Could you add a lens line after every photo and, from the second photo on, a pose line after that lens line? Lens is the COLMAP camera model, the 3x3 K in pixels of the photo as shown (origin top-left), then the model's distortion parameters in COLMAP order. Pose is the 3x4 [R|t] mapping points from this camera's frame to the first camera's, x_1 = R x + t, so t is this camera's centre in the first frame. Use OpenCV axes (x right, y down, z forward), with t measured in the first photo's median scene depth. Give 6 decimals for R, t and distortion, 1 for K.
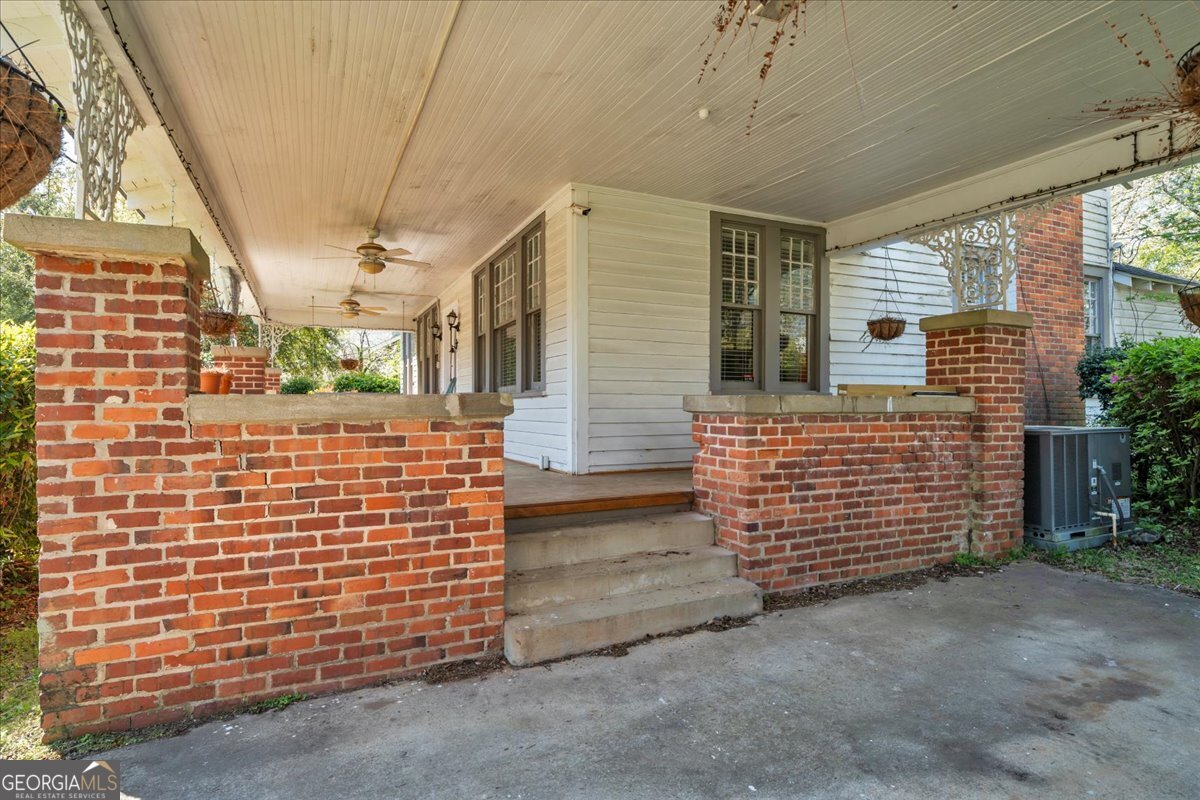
lens RADIAL K [[608.4, 0, 580.0], [0, 608.4, 398.0], [0, 0, 1]] dist [-0.000036, -0.000043]
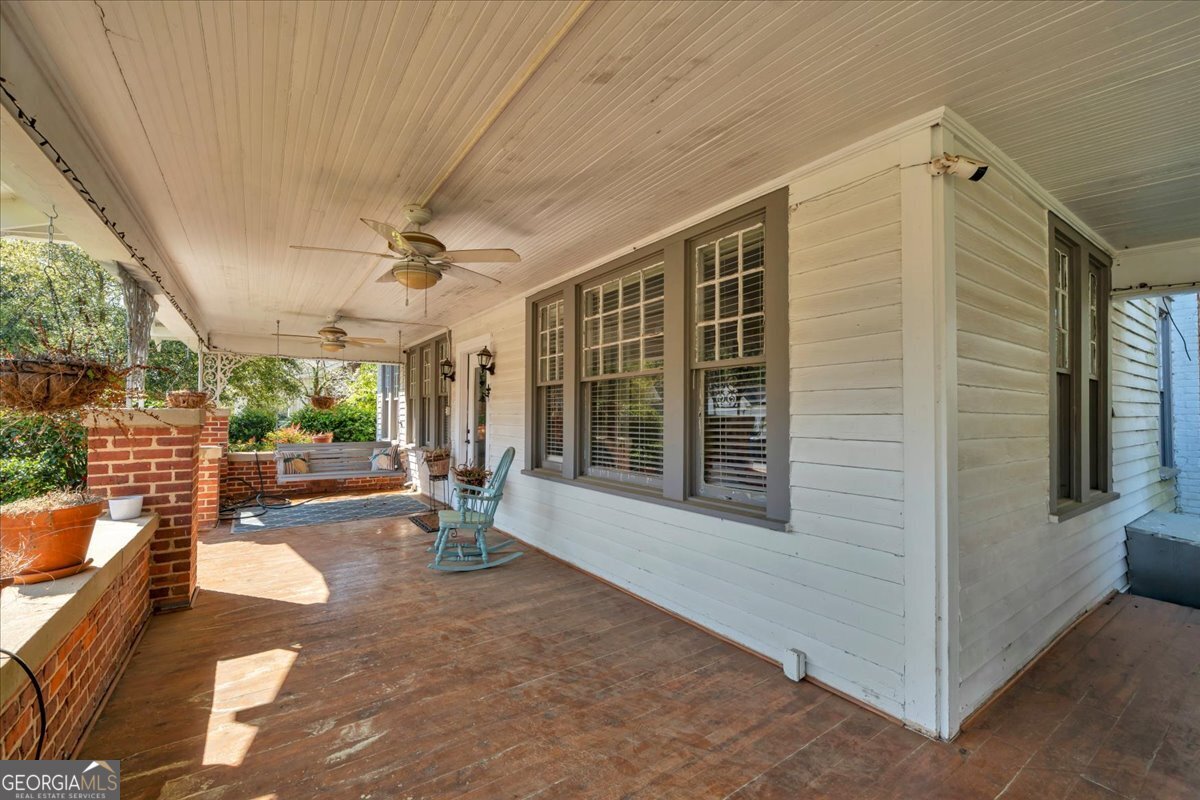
lens RADIAL K [[482.5, 0, 600.0], [0, 482.5, 400.0], [0, 0, 1]] dist [-0.000890, -0.000183]
pose [[0.980858, 0.006823, 0.194603, -0.186334], [-0.003804, 0.999867, -0.015881, -0.068976], [-0.194685, 0.014837, 0.980754, 0.382970]]
